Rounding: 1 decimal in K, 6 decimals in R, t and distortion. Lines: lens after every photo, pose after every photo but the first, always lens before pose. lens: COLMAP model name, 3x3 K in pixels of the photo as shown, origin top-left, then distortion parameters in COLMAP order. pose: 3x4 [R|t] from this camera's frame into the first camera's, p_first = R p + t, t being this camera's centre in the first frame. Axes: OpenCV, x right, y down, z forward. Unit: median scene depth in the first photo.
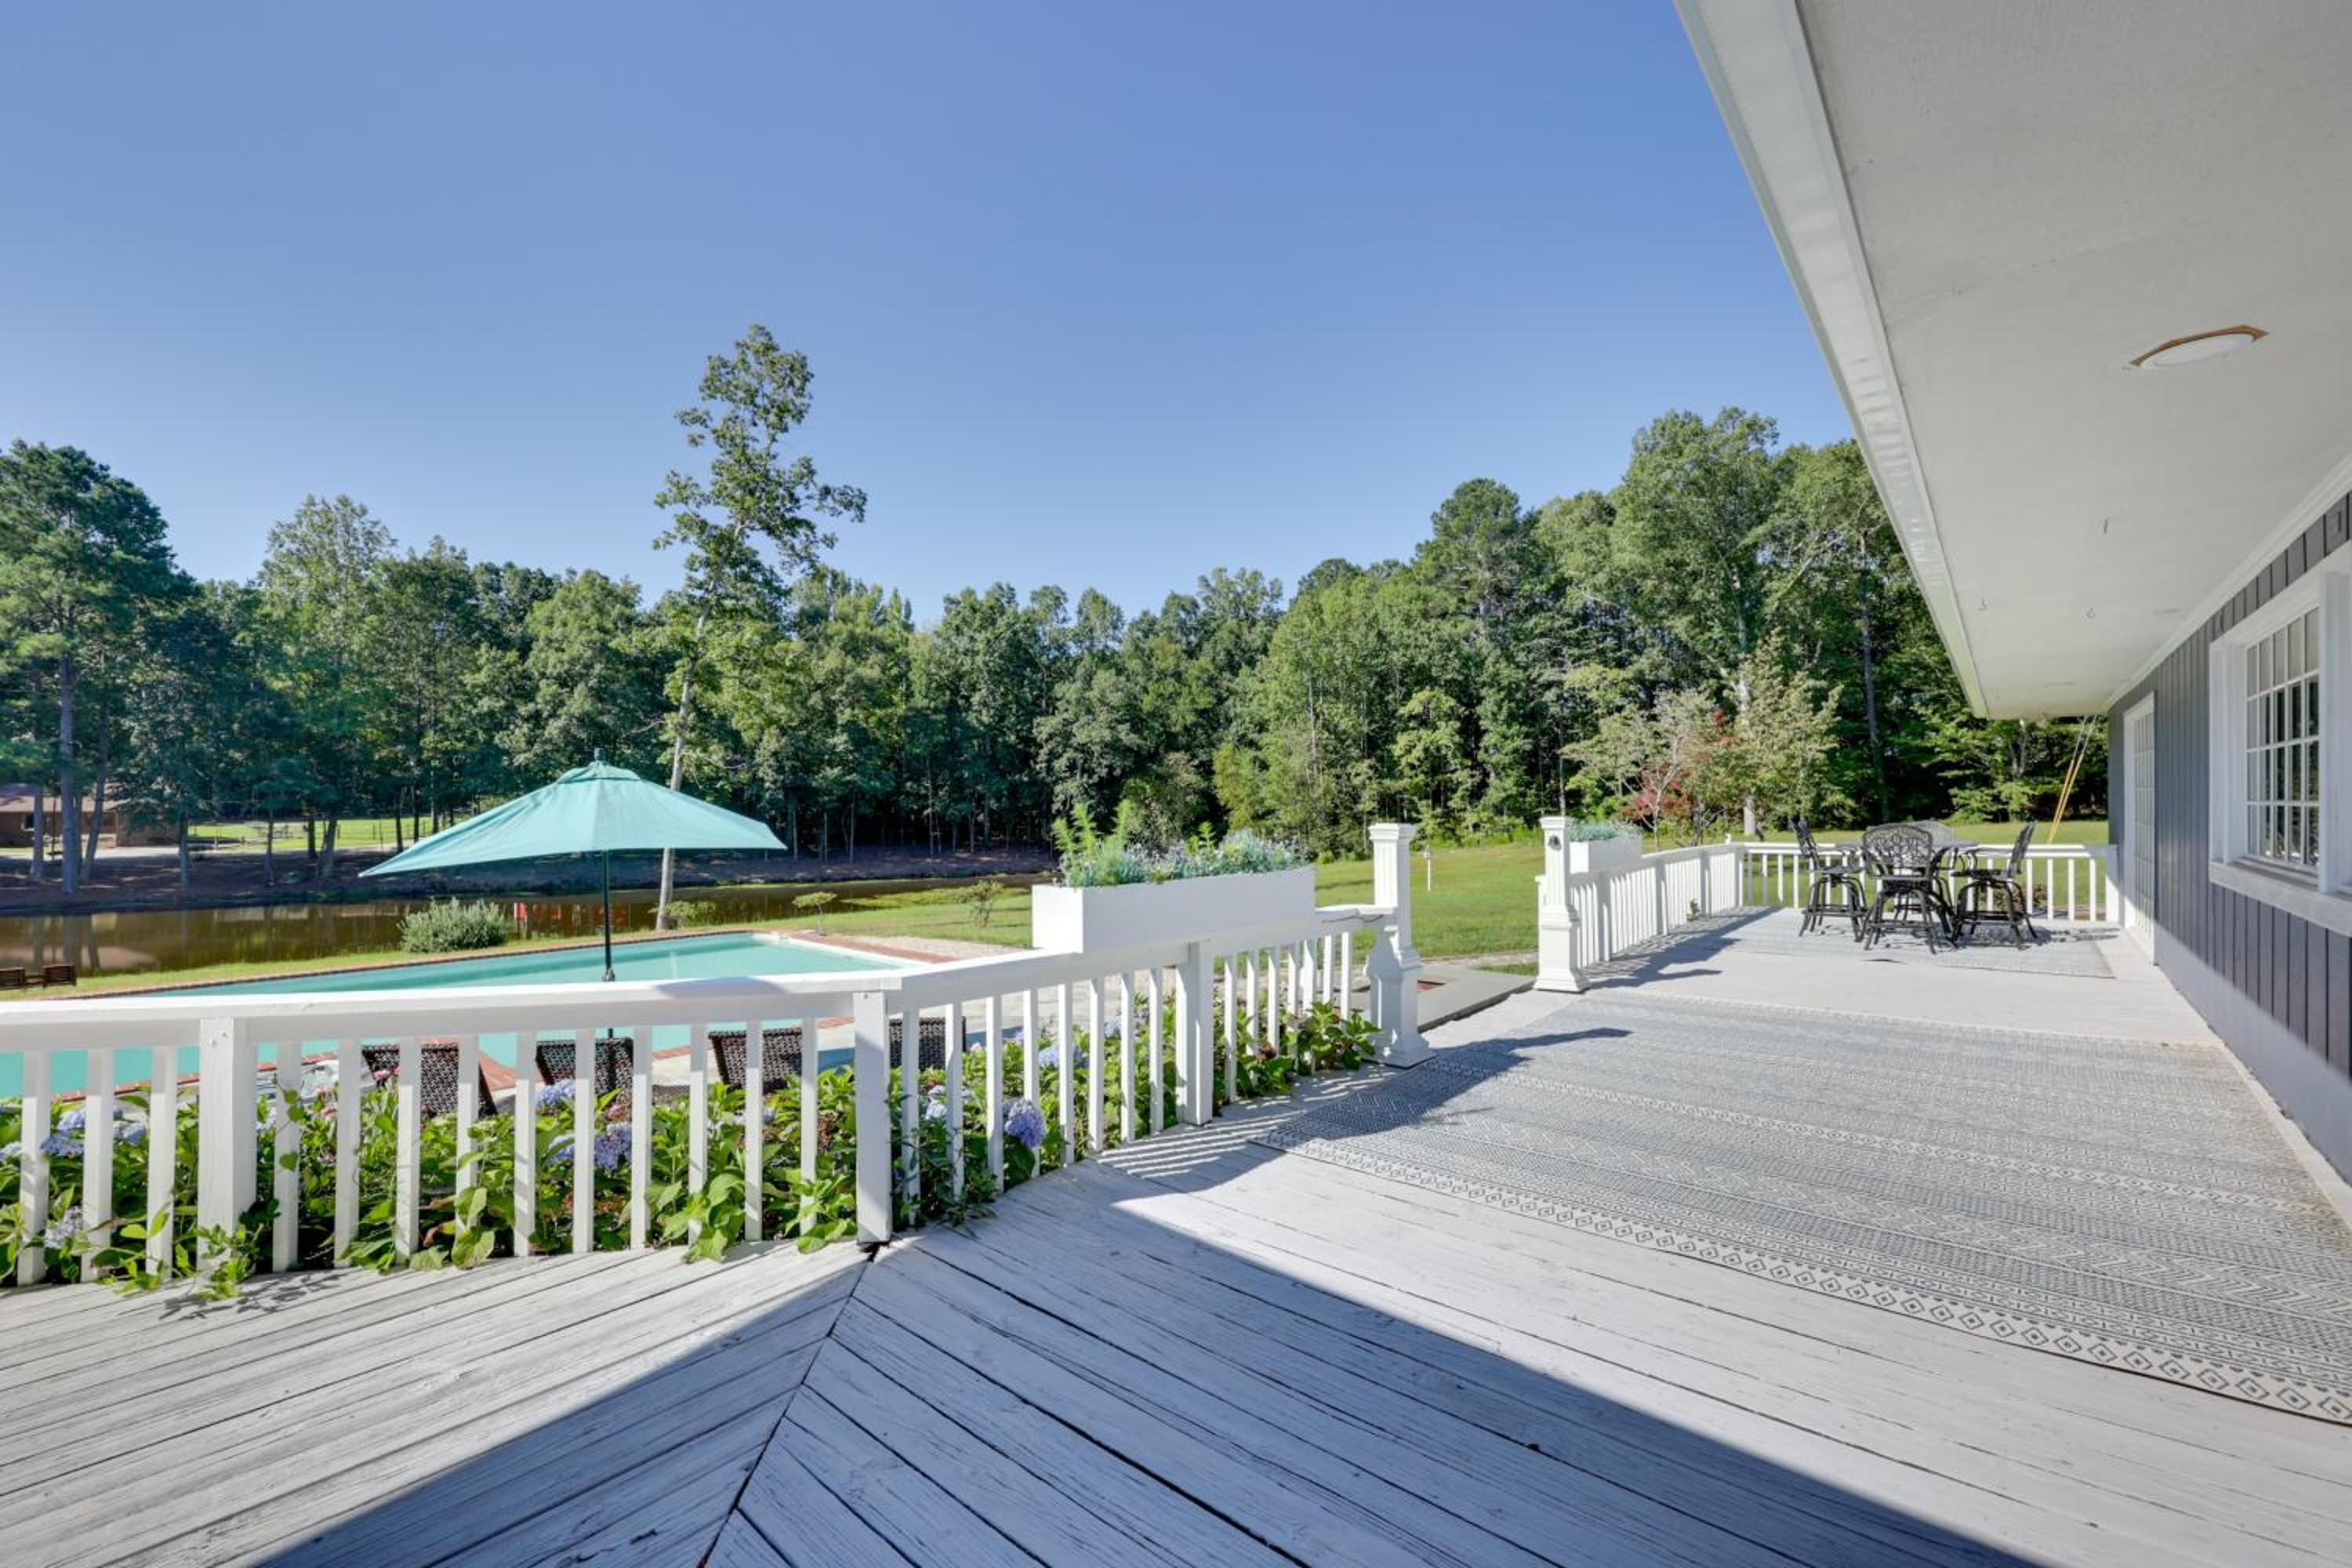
lens RADIAL K [[958.5, 0, 1176.0], [0, 958.5, 784.0], [0, 0, 1]] dist [0.002332, 0.000077]
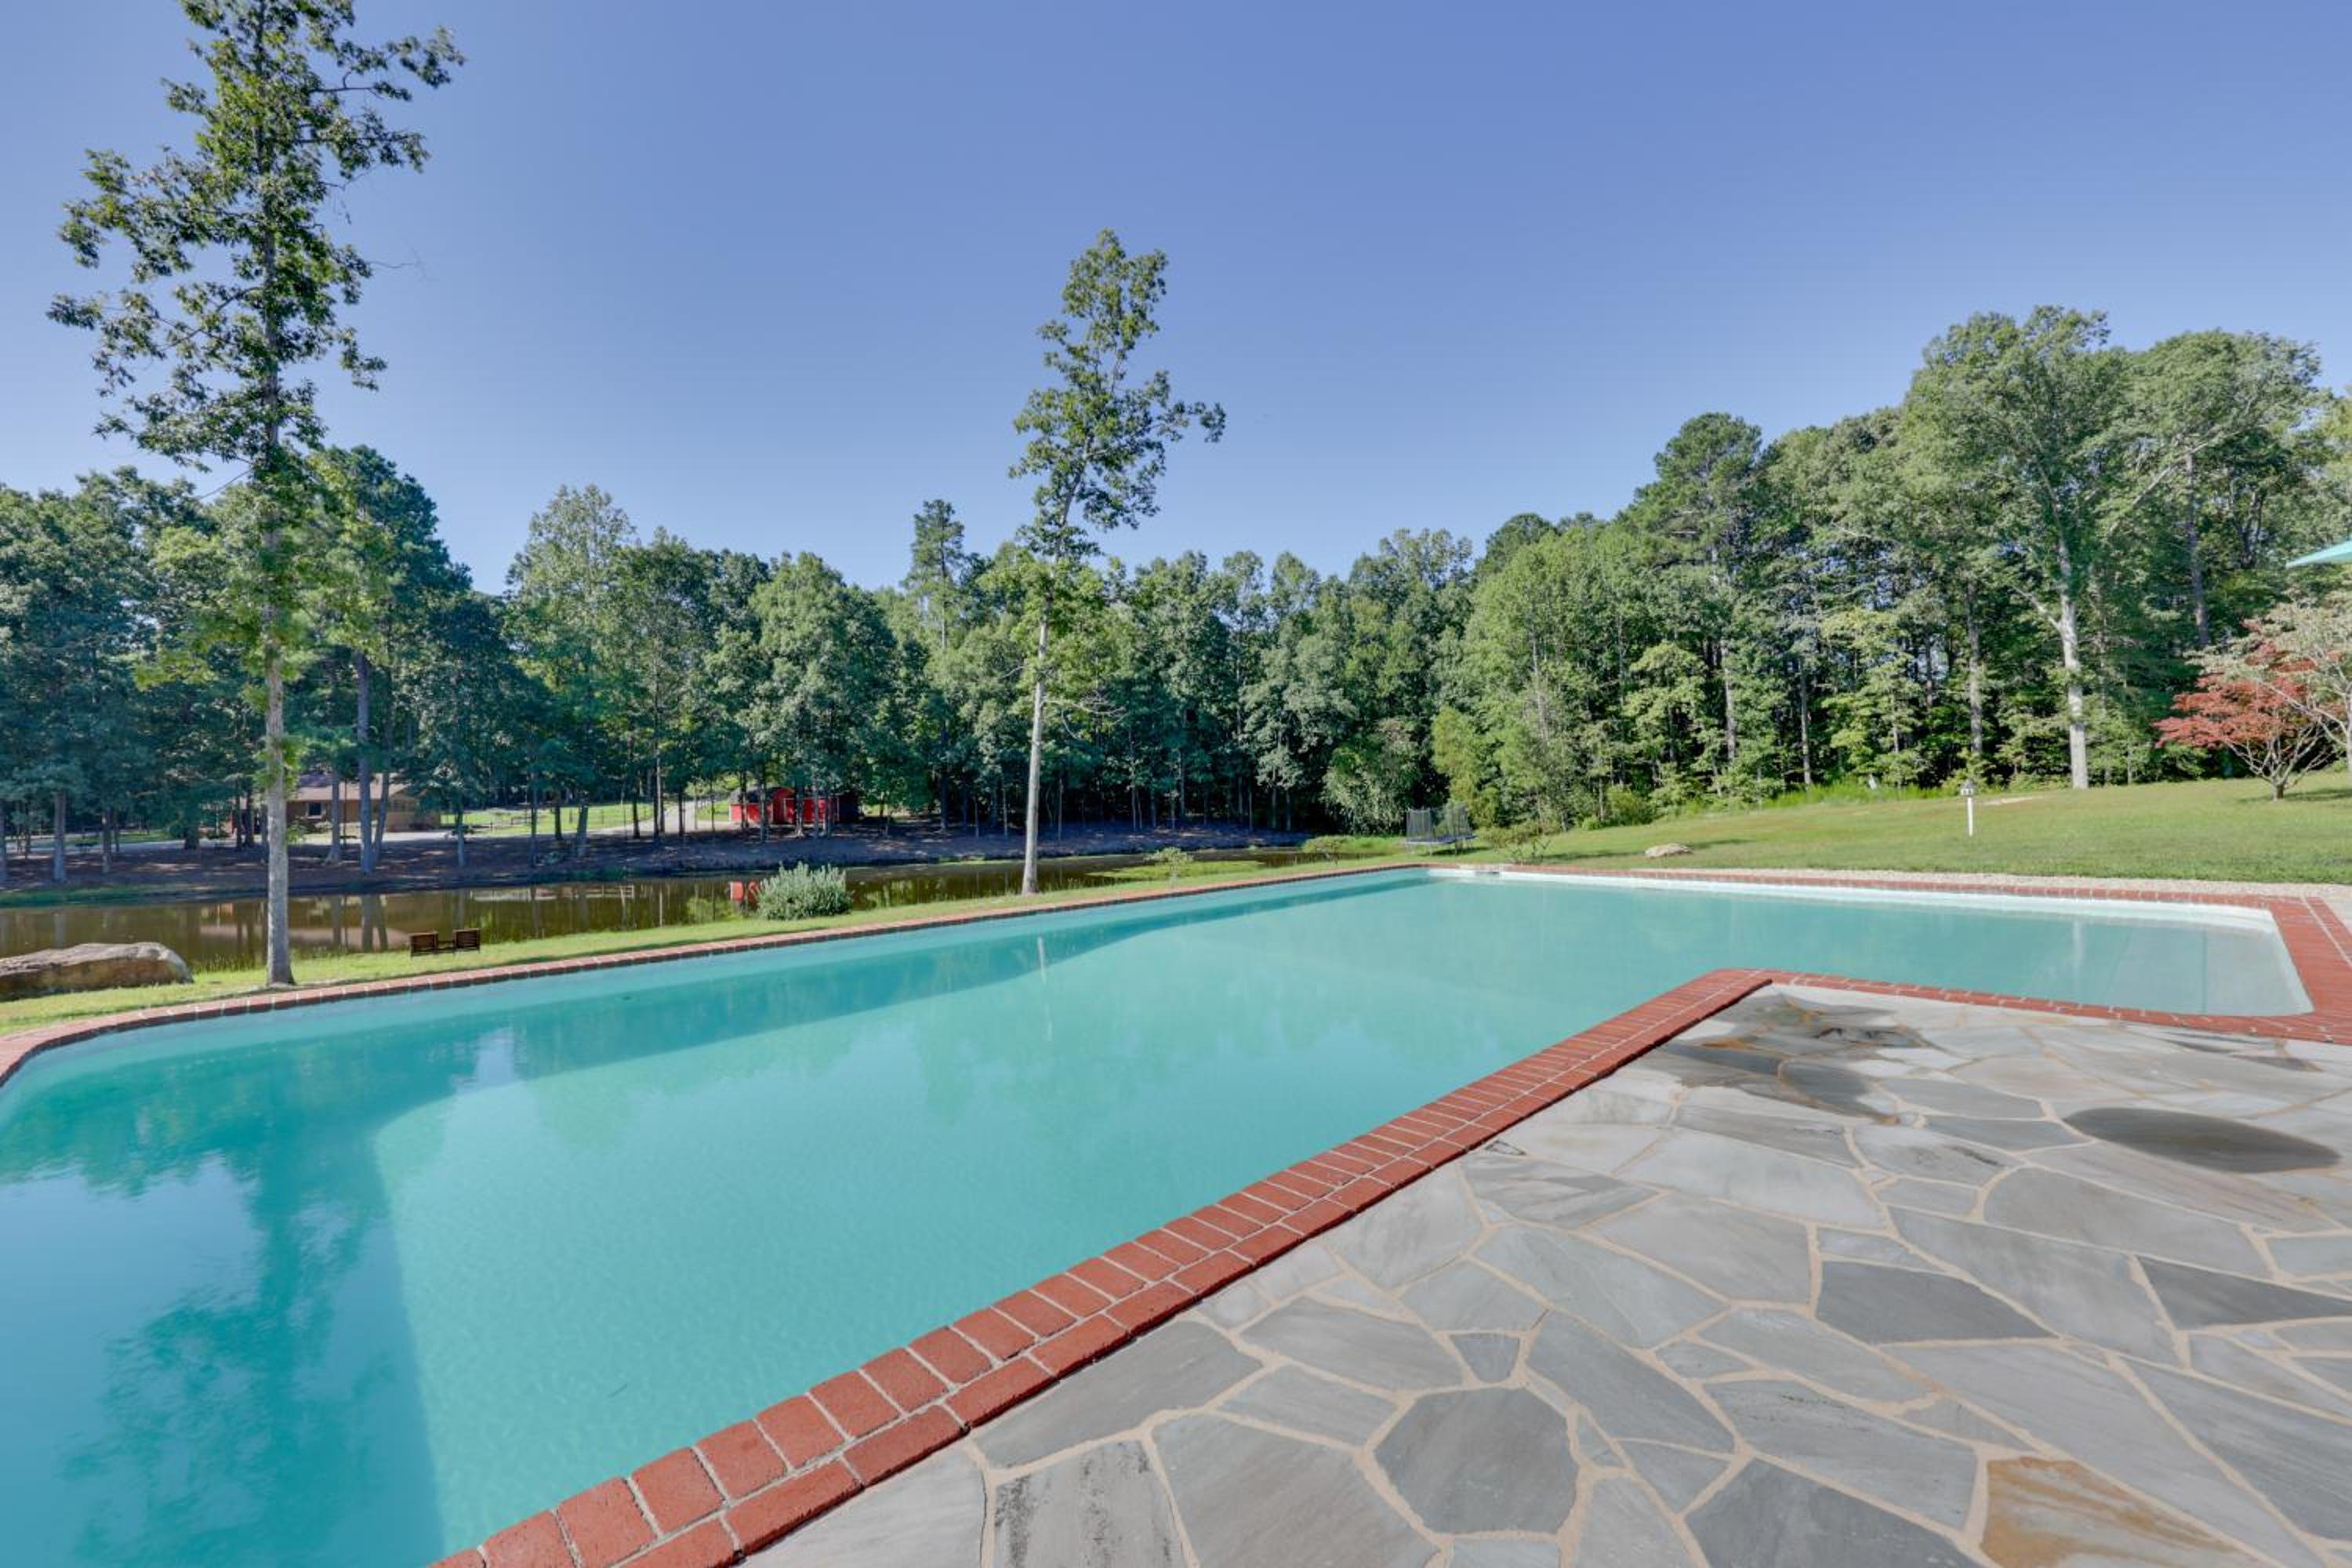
lens RADIAL K [[950.6, 0, 1177.9], [0, 950.6, 773.0], [0, 0, 1]] dist [-0.000540, -0.000274]
pose [[0.994325, -0.020910, -0.104312, -0.112629], [0.021306, 0.999769, 0.002683, 0.014194], [0.104232, -0.004890, 0.994541, 0.042622]]
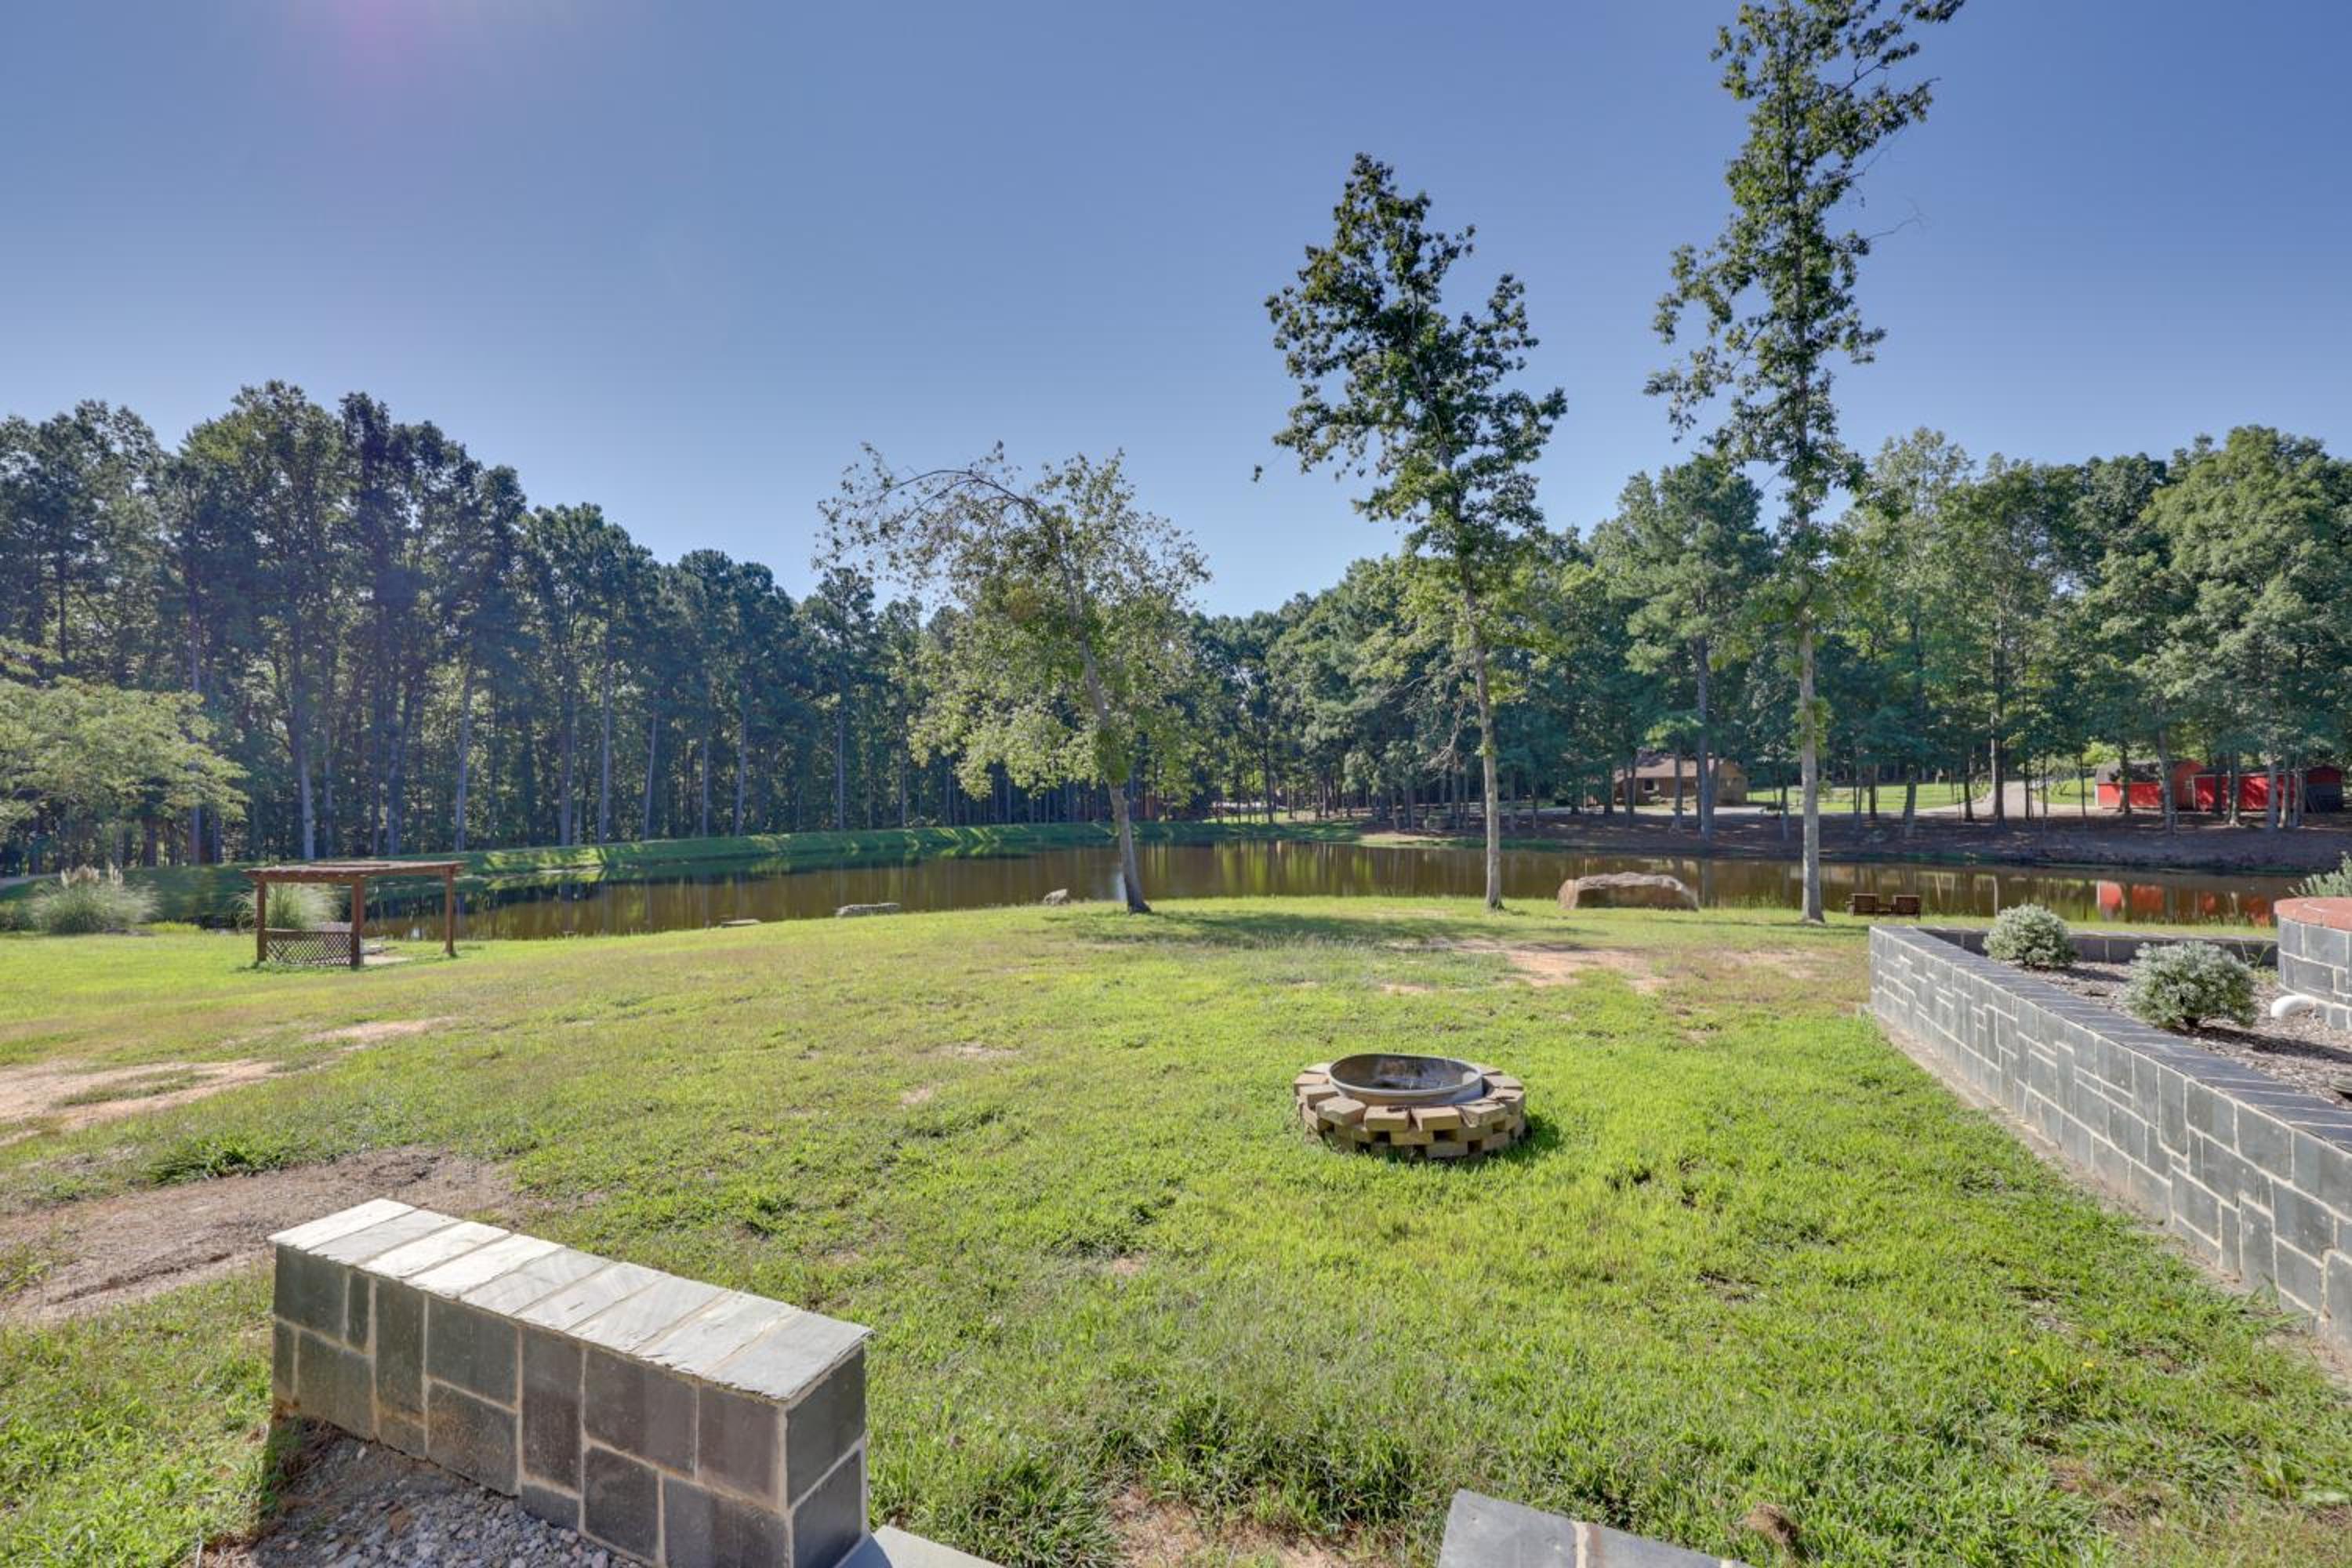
lens RADIAL K [[977.9, 0, 1168.5], [0, 977.9, 779.8], [0, 0, 1]] dist [0.012972, -0.003868]
pose [[0.305255, -0.016645, -0.952125, -0.146712], [0.031560, 0.999475, -0.007354, 0.018820], [0.951748, -0.027804, 0.305620, 0.006958]]
